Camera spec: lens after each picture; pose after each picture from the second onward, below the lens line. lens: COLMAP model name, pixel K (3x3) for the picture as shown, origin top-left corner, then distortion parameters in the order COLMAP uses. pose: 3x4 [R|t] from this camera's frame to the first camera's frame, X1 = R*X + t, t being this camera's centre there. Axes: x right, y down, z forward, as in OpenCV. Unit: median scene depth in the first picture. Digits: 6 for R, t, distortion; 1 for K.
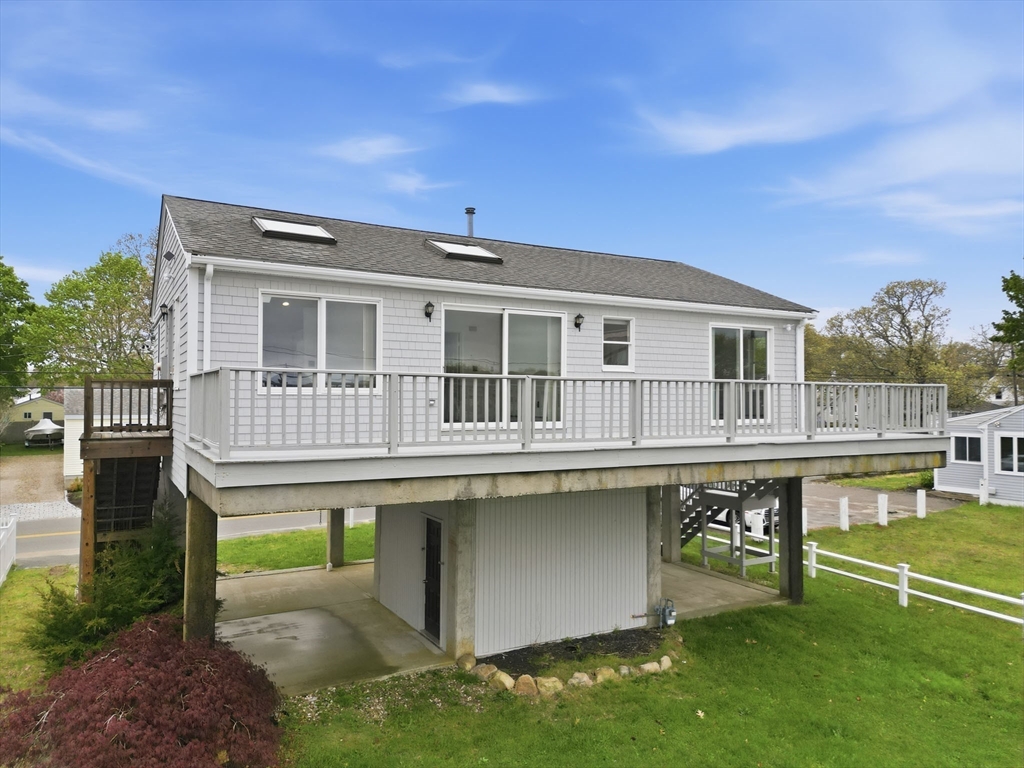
lens RADIAL K [[714.9, 0, 515.2], [0, 714.9, 385.9], [0, 0, 1]] dist [0.085291, -0.079081]
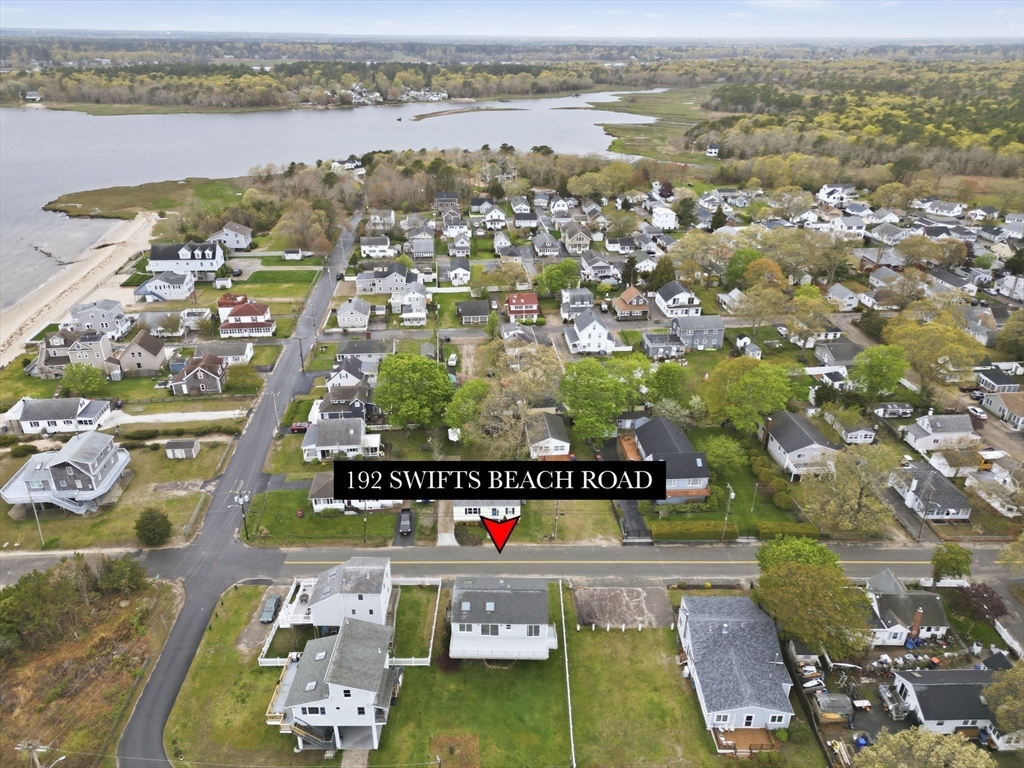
lens RADIAL K [[714.9, 0, 515.2], [0, 714.9, 385.9], [0, 0, 1]] dist [0.085291, -0.079081]
pose [[0.864567, 0.225722, -0.448970, 2.911647], [0.002884, 0.891197, 0.453607, -5.509006], [0.502510, -0.393468, 0.769849, -3.537081]]
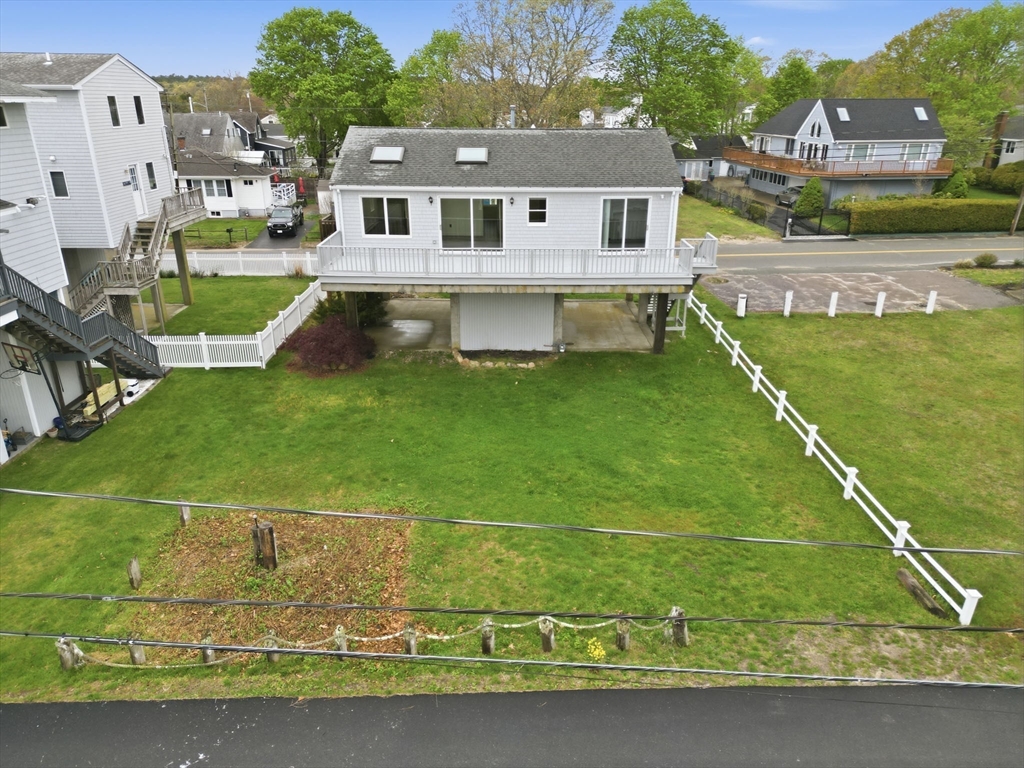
lens RADIAL K [[714.9, 0, 515.2], [0, 714.9, 385.9], [0, 0, 1]] dist [0.085291, -0.079081]
pose [[0.872154, 0.180314, -0.454790, 1.107256], [0.008127, 0.924134, 0.381983, -0.382072], [0.489164, -0.336844, 0.804522, -0.783409]]
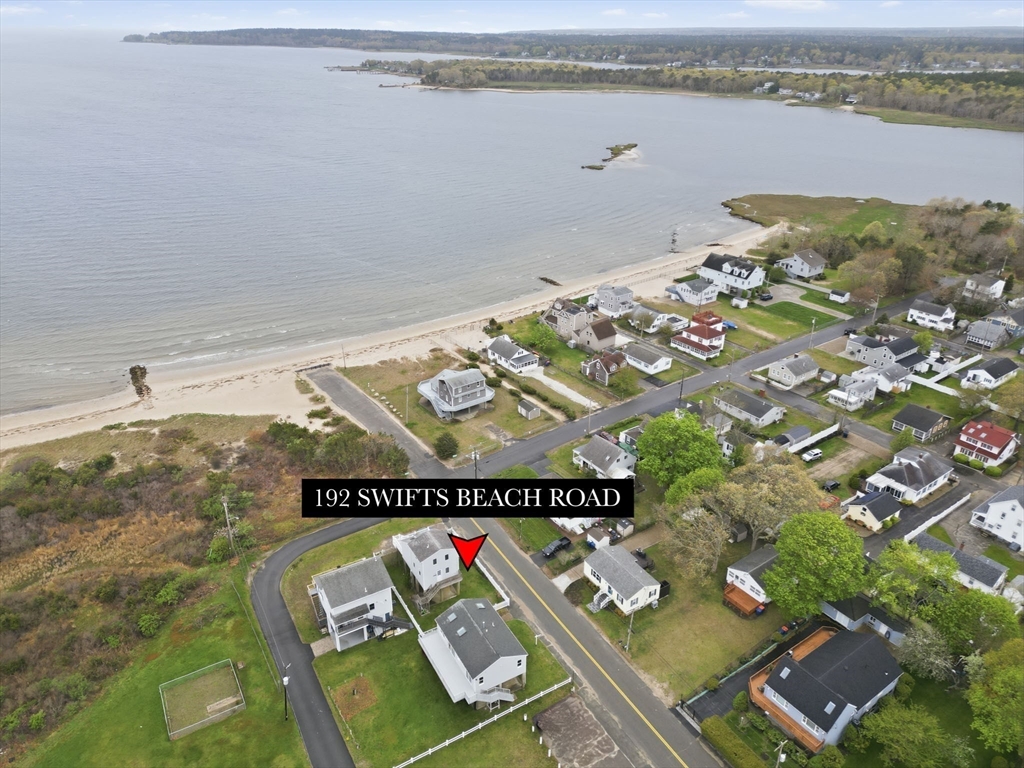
lens RADIAL K [[714.9, 0, 515.2], [0, 714.9, 385.9], [0, 0, 1]] dist [0.085291, -0.079081]
pose [[0.006671, 0.448106, -0.893956, 5.923980], [0.013927, 0.893847, 0.448155, -6.282378], [0.999881, -0.015439, -0.000278, 1.722954]]
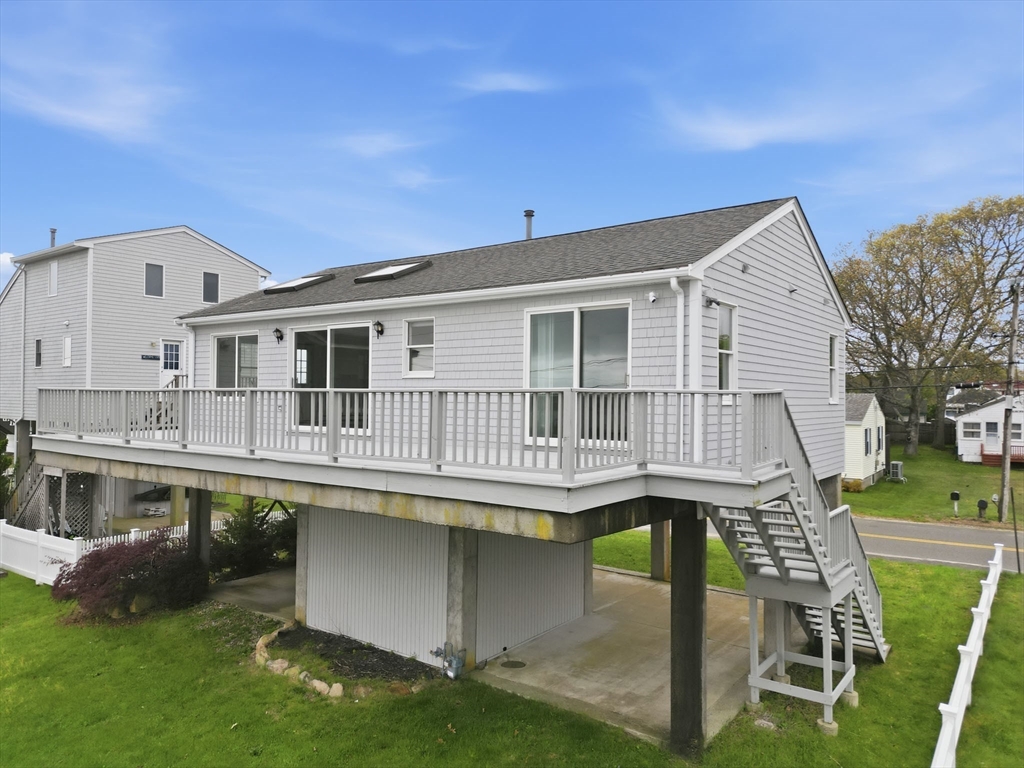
lens RADIAL K [[714.9, 0, 515.2], [0, 714.9, 385.9], [0, 0, 1]] dist [0.085291, -0.079081]
pose [[0.407849, -0.013000, -0.912957, 1.080254], [0.009924, 0.999903, -0.009805, 0.000797], [0.912996, -0.005061, 0.407938, 0.771870]]
